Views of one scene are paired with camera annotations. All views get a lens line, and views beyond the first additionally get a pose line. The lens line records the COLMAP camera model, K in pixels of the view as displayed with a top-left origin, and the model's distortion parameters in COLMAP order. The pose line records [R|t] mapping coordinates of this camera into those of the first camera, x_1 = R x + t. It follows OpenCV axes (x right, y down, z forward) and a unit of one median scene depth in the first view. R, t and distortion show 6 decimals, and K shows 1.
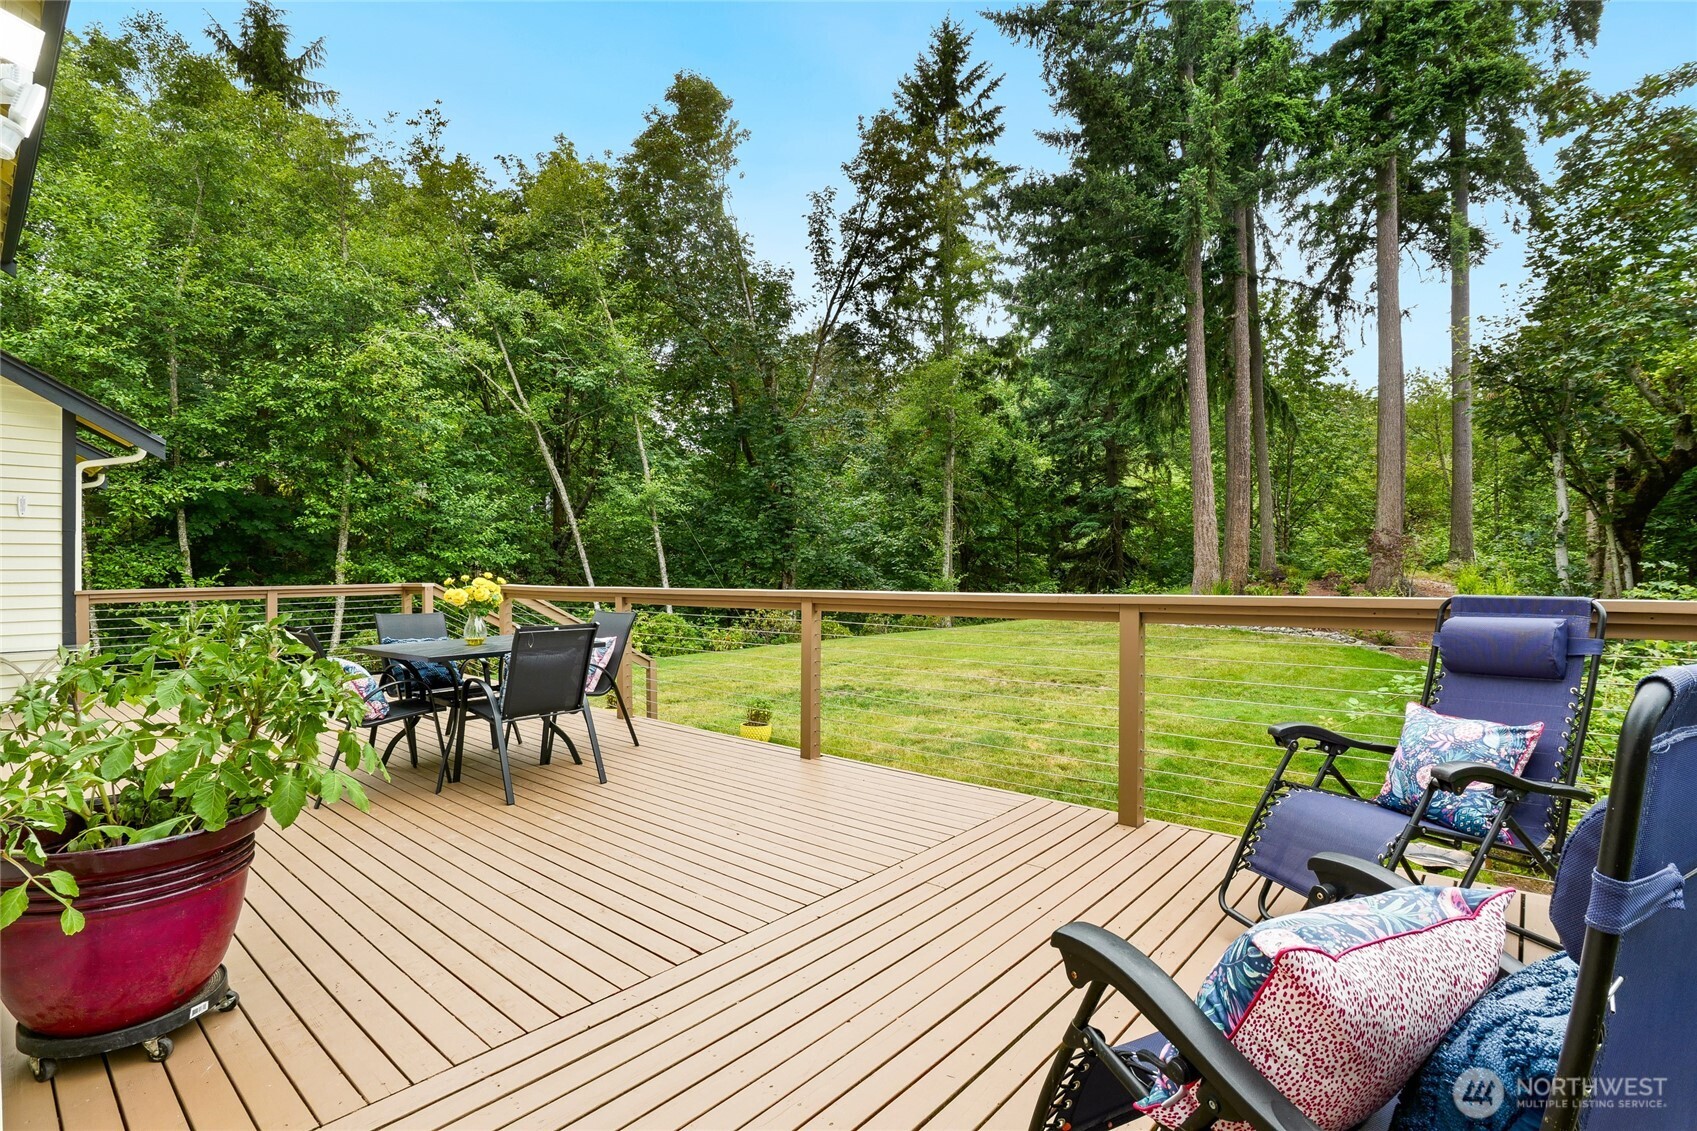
lens RADIAL K [[796.9, 0, 849.7], [0, 796.9, 574.0], [0, 0, 1]] dist [0.011327, 0.000235]
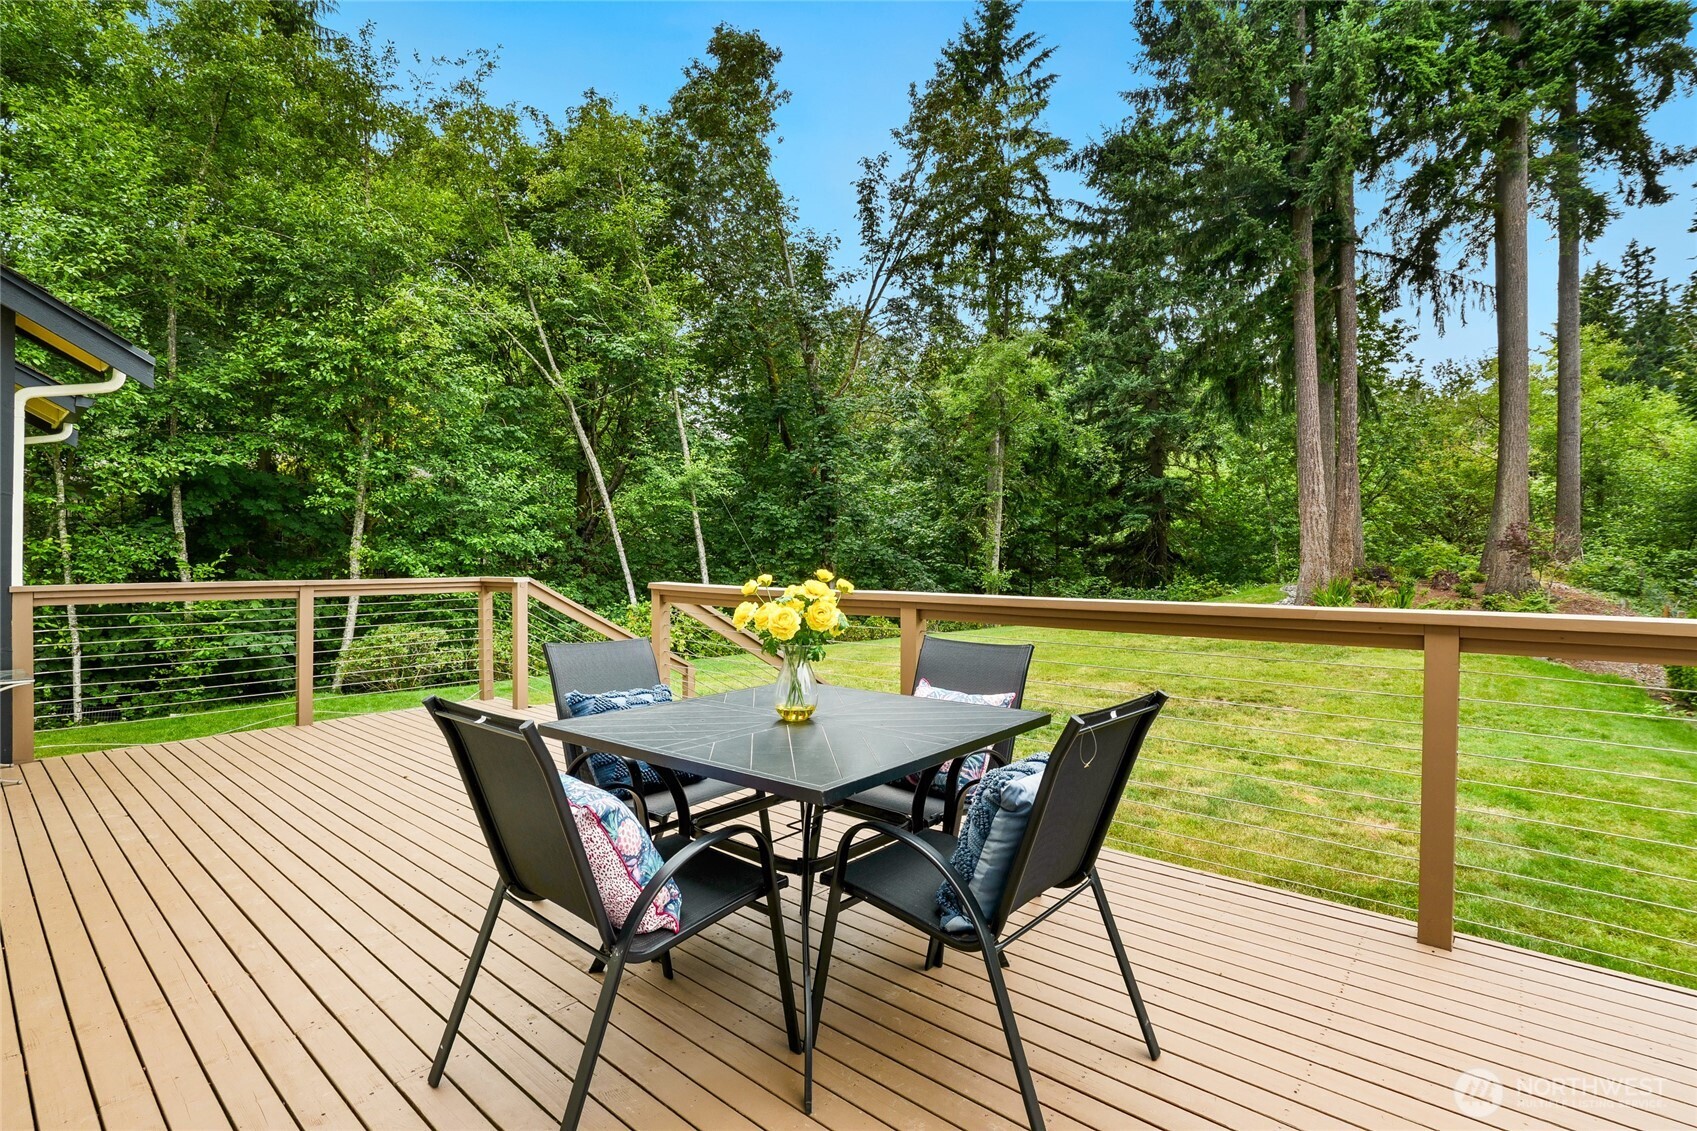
lens RADIAL K [[800.1, 0, 846.7], [0, 800.1, 555.5], [0, 0, 1]] dist [0.000315, 0.006437]
pose [[0.999943, 0.009118, 0.005538, -0.077135], [-0.009041, 0.999864, -0.013780, 0.000749], [-0.005663, 0.013729, 0.999890, 0.088940]]
